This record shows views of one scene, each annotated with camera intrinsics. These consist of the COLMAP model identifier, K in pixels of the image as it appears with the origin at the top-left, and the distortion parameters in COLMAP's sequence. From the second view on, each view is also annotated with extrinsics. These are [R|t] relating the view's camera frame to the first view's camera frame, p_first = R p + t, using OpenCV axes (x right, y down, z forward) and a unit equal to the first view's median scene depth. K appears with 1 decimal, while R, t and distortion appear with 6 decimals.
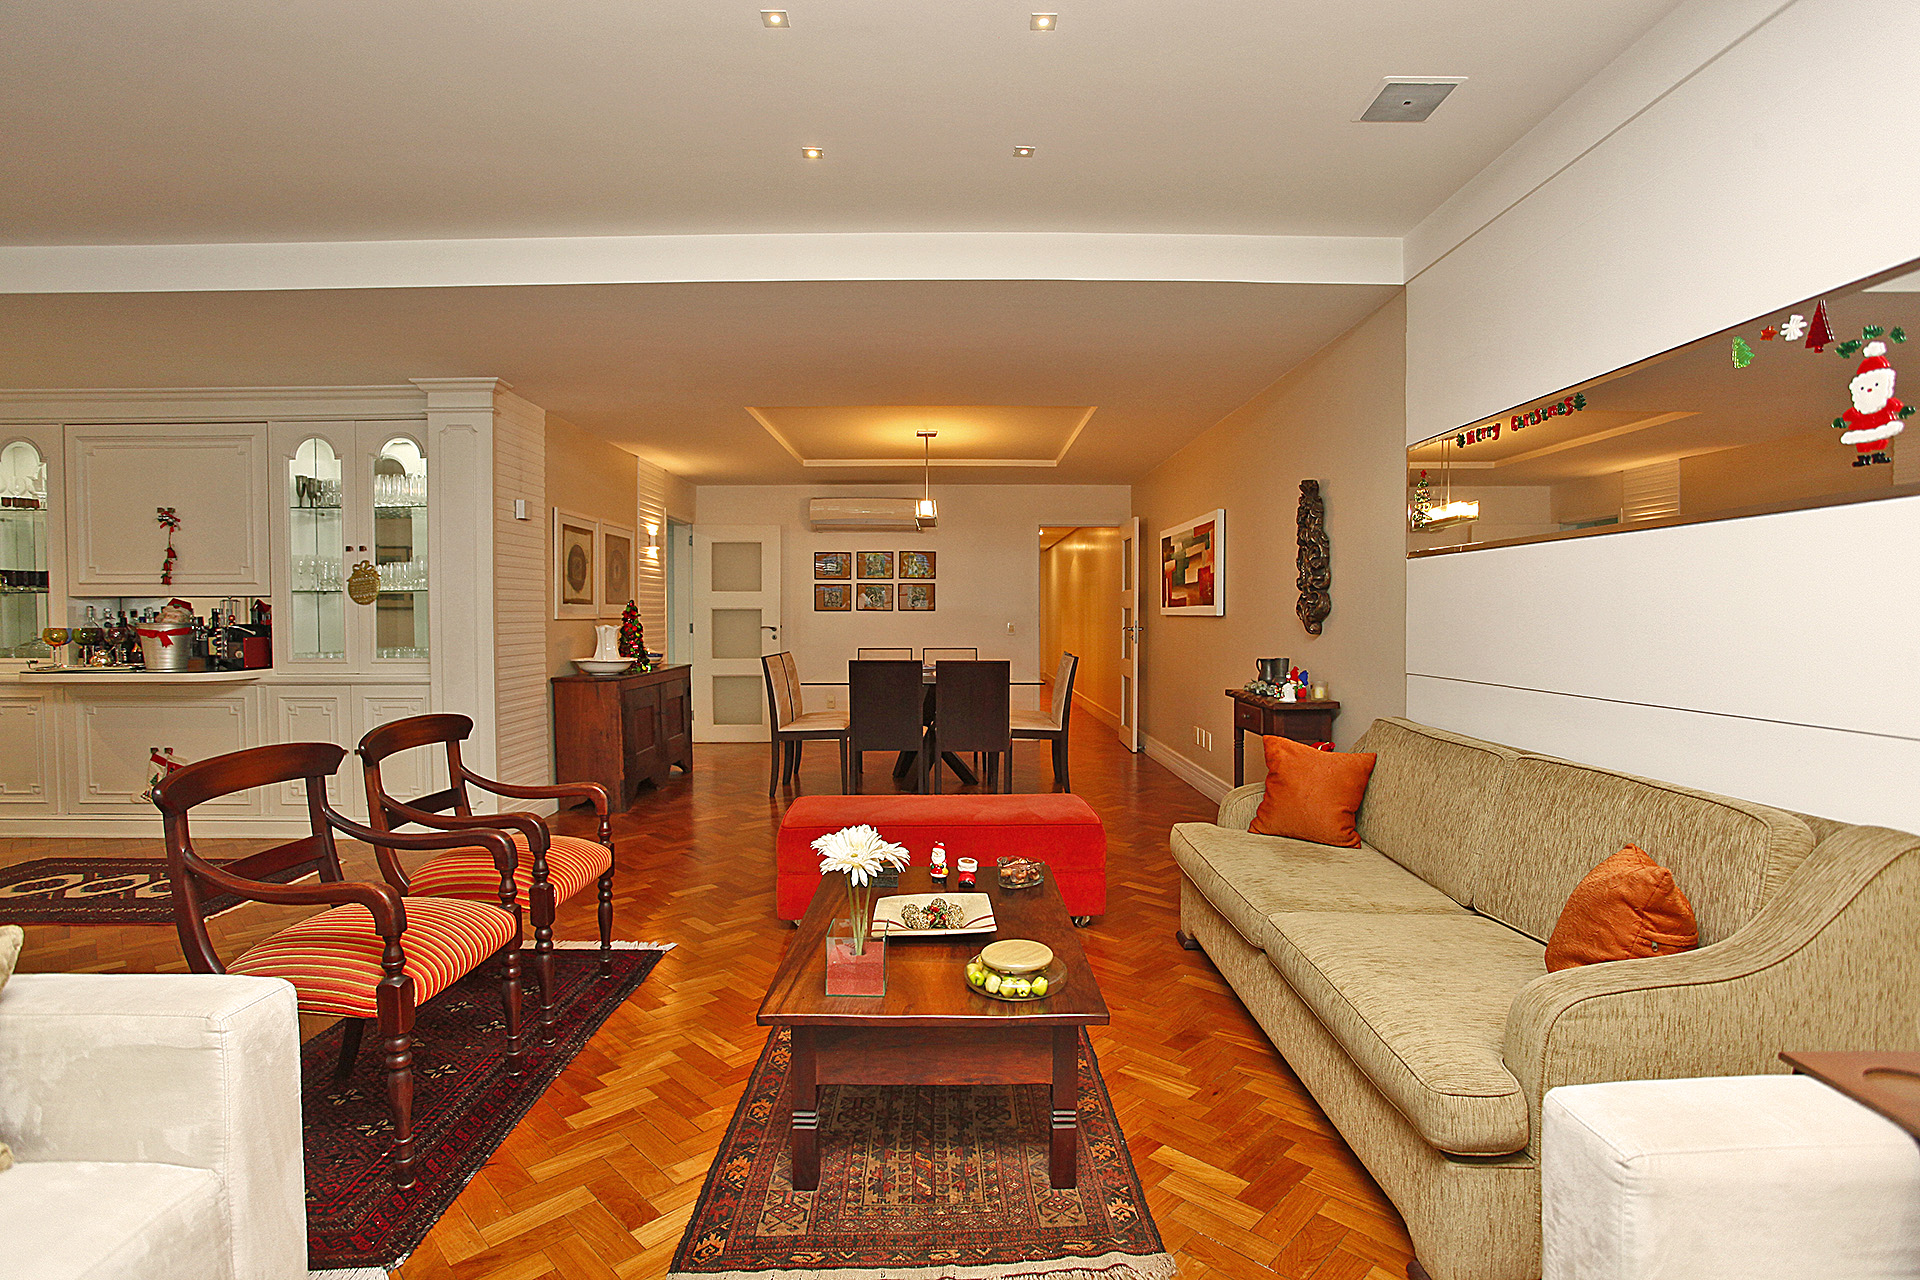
lens RADIAL K [[932.4, 0, 953.8], [0, 932.4, 644.0], [0, 0, 1]] dist [-0.078702, 0.033311]
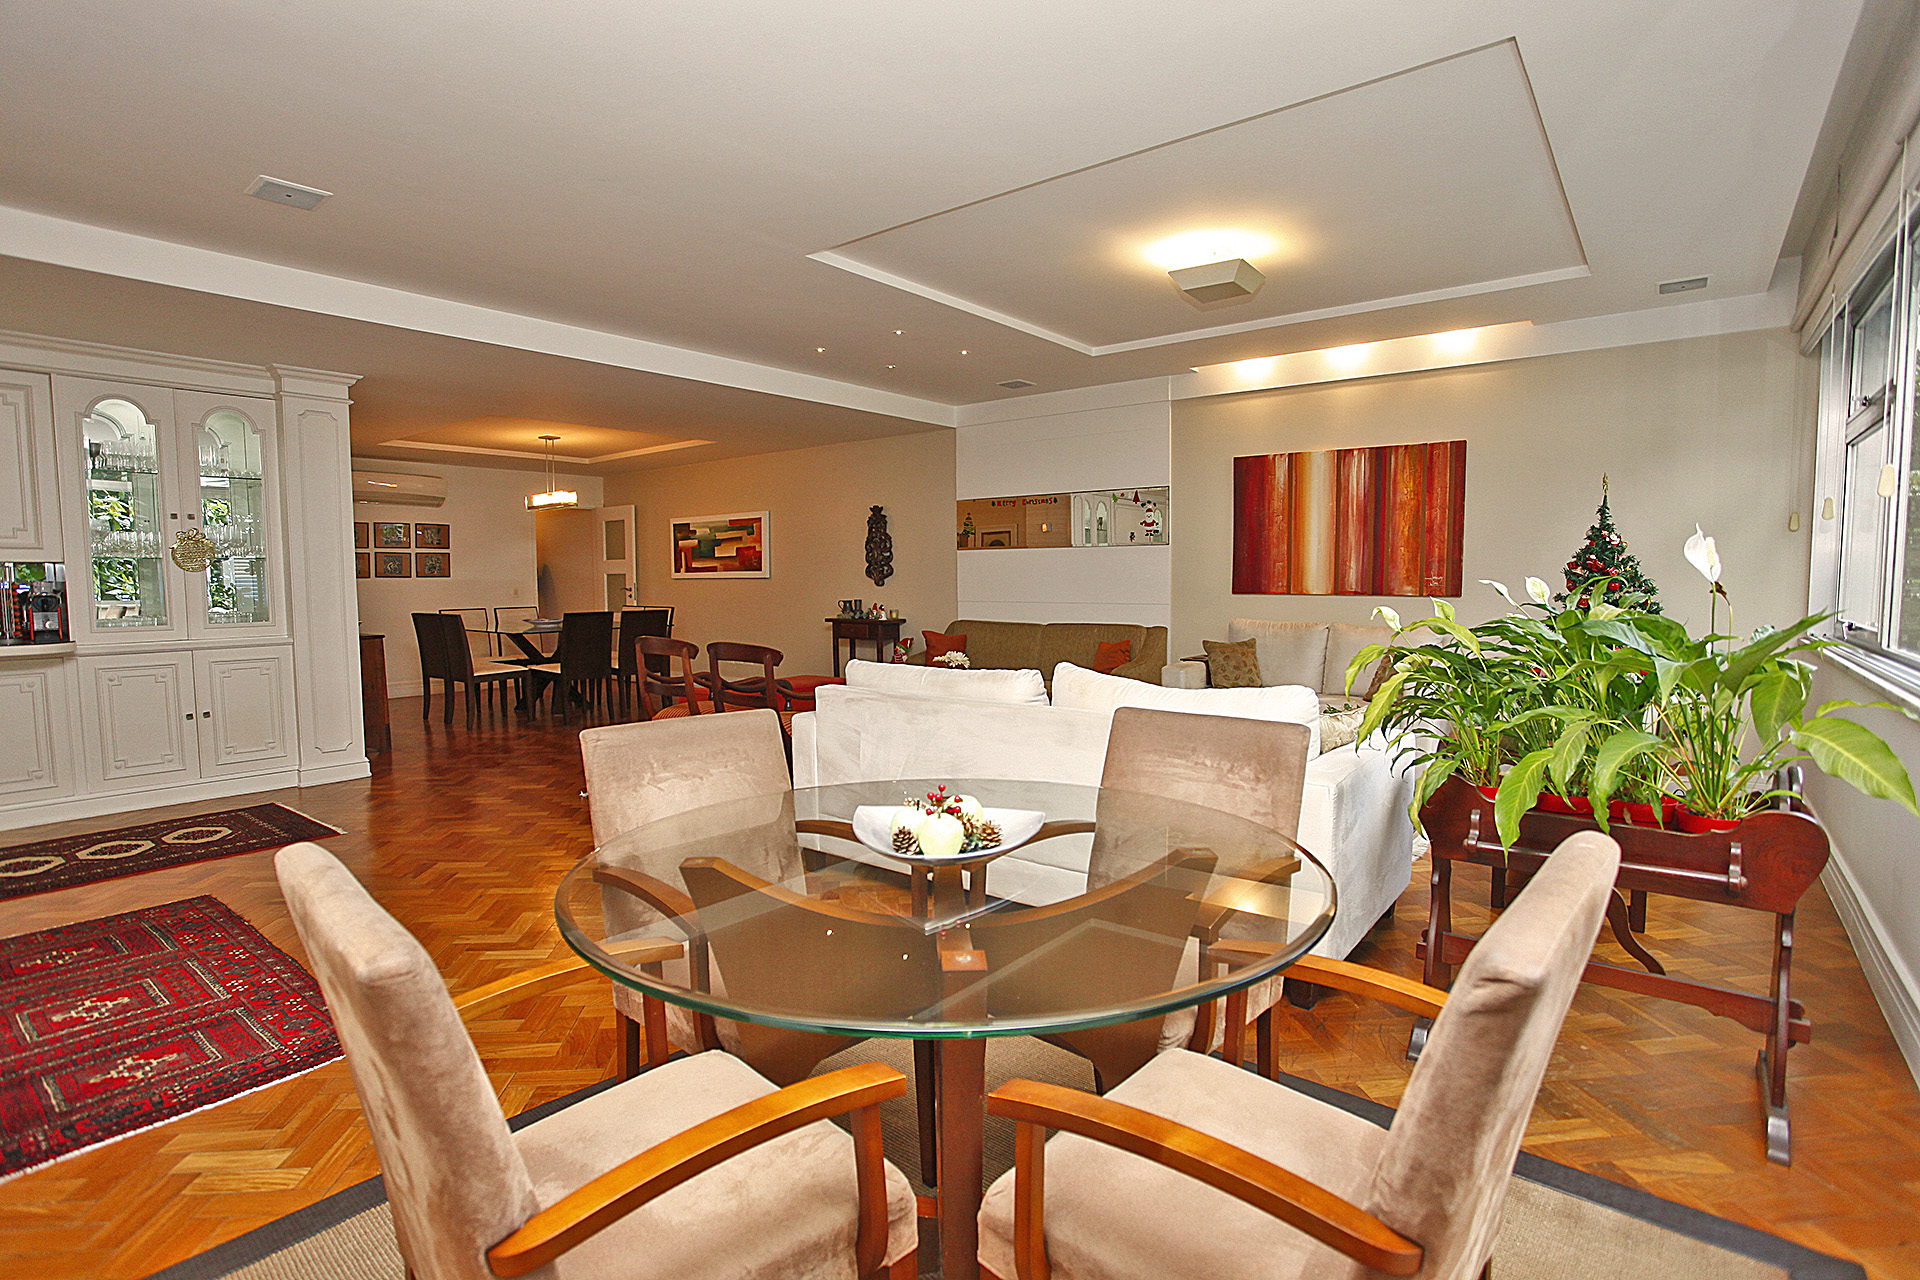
lens RADIAL K [[932.4, 0, 953.8], [0, 932.4, 644.0], [0, 0, 1]] dist [-0.078702, 0.033311]
pose [[0.627923, -0.059689, 0.775983, -0.765872], [0.031233, 0.998184, 0.051507, 0.010932], [-0.777648, -0.008106, 0.628647, -0.256965]]
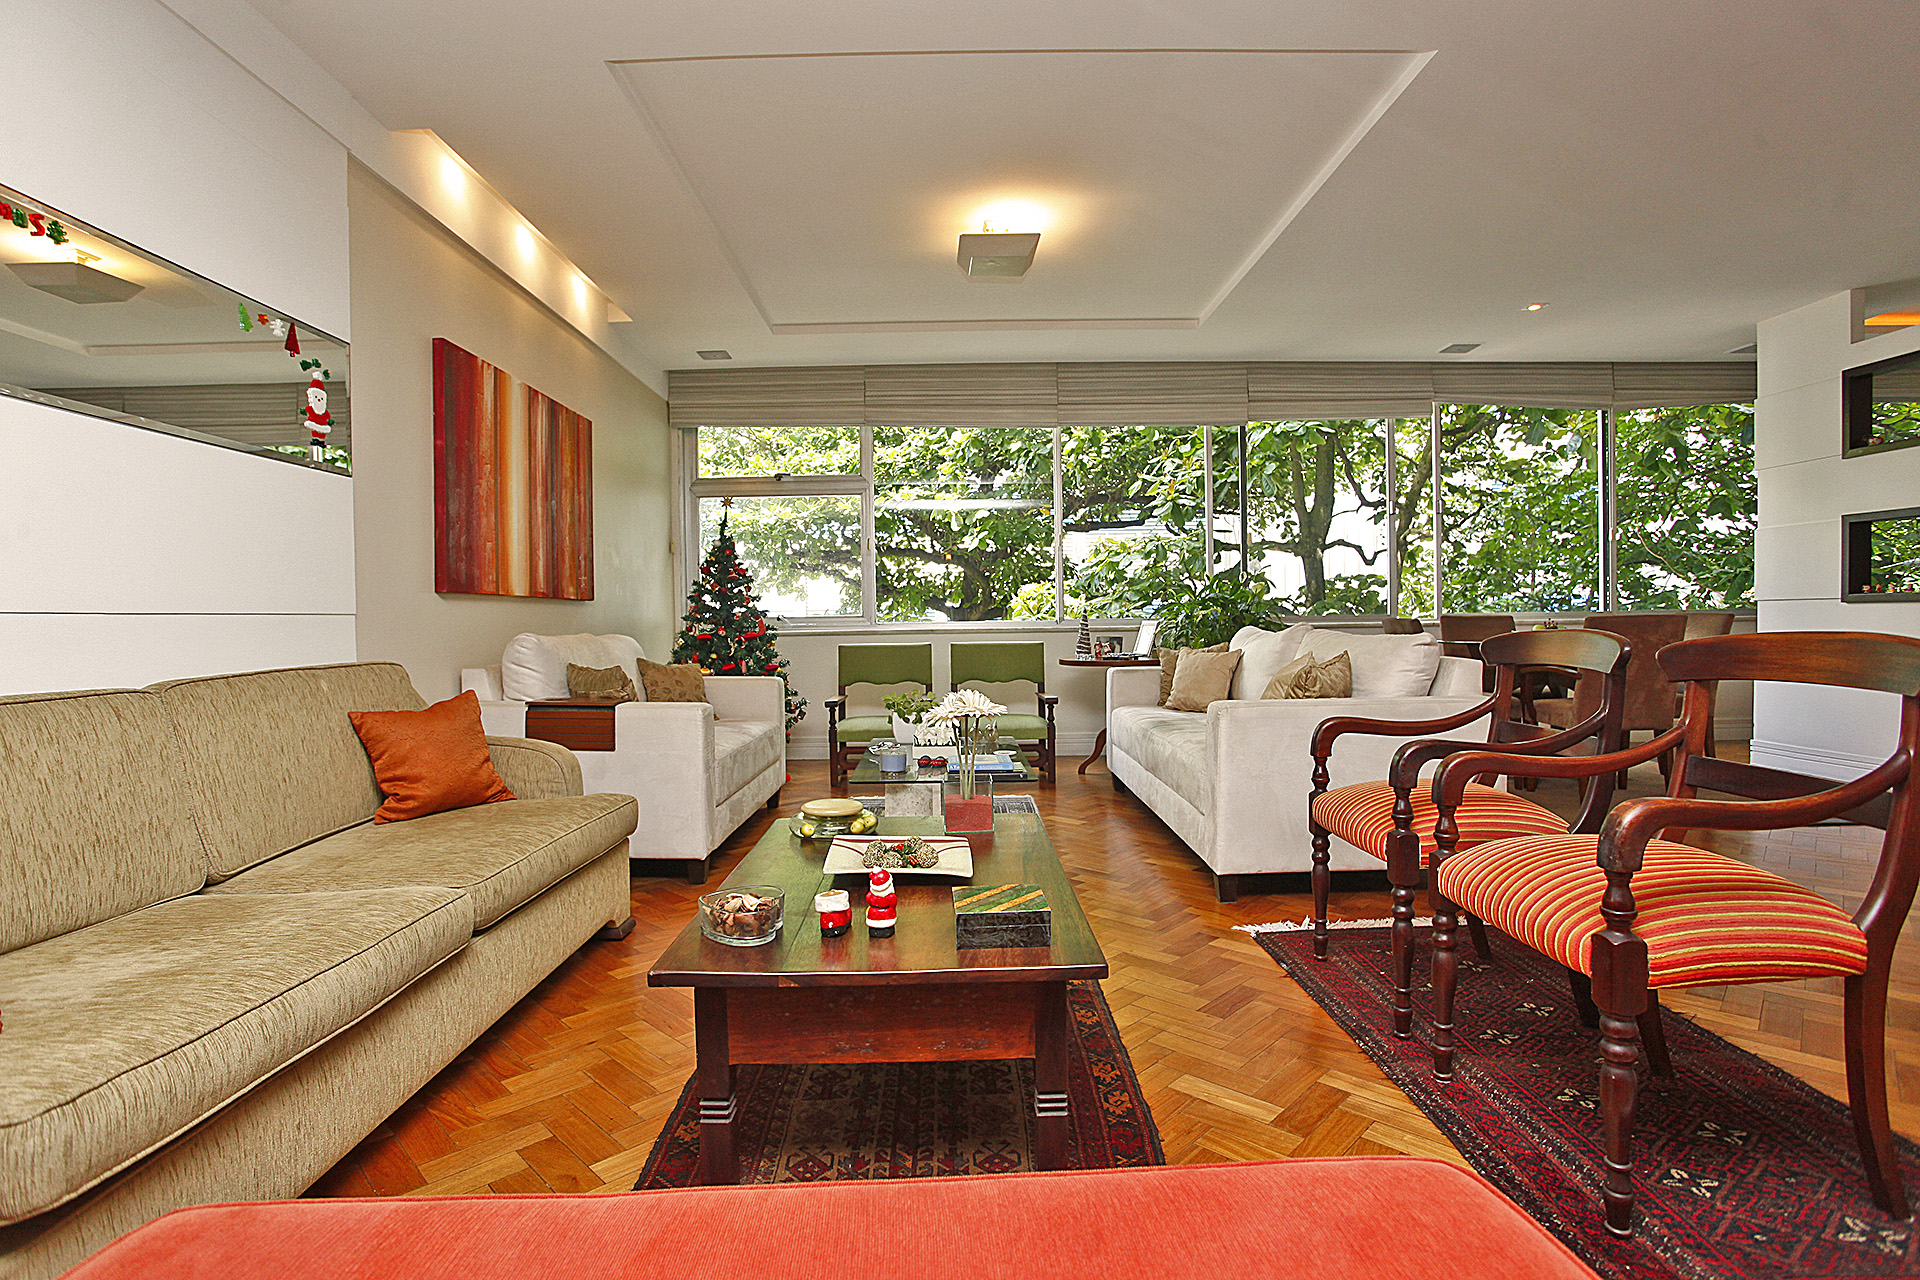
lens RADIAL K [[932.4, 0, 953.8], [0, 932.4, 644.0], [0, 0, 1]] dist [-0.078702, 0.033311]
pose [[-0.999757, 0.021185, -0.006103, -0.025644], [0.020758, 0.997795, 0.063048, 0.020577], [0.007425, 0.062906, -0.997992, 0.740711]]
